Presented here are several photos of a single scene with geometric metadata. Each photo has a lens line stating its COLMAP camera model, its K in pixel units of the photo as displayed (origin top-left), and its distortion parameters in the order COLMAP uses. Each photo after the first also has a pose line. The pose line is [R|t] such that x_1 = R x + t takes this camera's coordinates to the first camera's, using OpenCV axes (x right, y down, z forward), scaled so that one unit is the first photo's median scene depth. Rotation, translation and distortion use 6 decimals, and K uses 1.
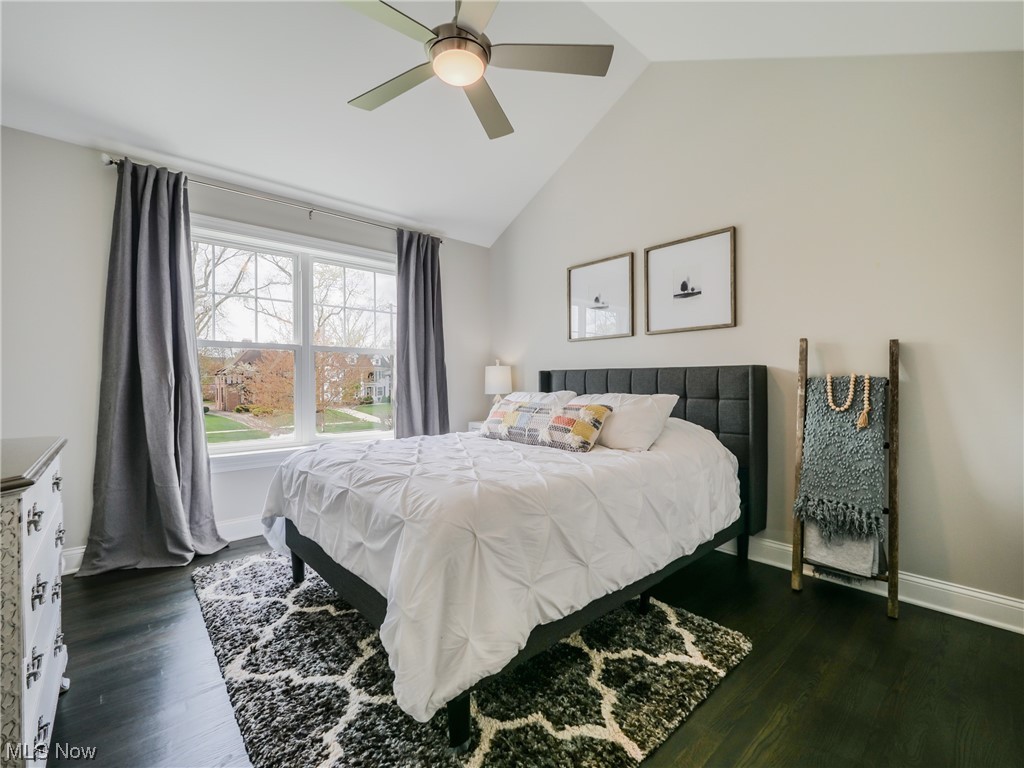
lens RADIAL K [[453.9, 0, 513.3], [0, 453.9, 382.9], [0, 0, 1]] dist [-0.008341, 0.001302]
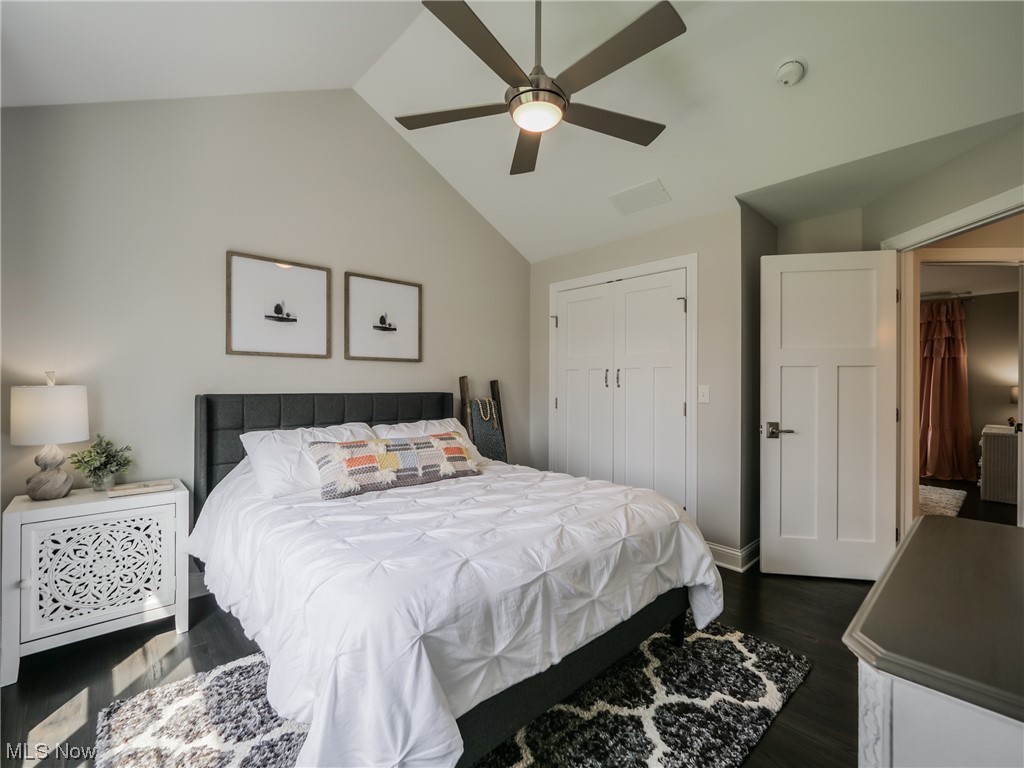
lens RADIAL K [[453.9, 0, 516.2], [0, 453.9, 385.2], [0, 0, 1]] dist [-0.008341, 0.001302]
pose [[-0.022124, 0.001769, 0.999754, -0.807163], [-0.000450, 0.999998, -0.001779, -0.056250], [-0.999755, -0.000489, -0.022123, 0.755968]]
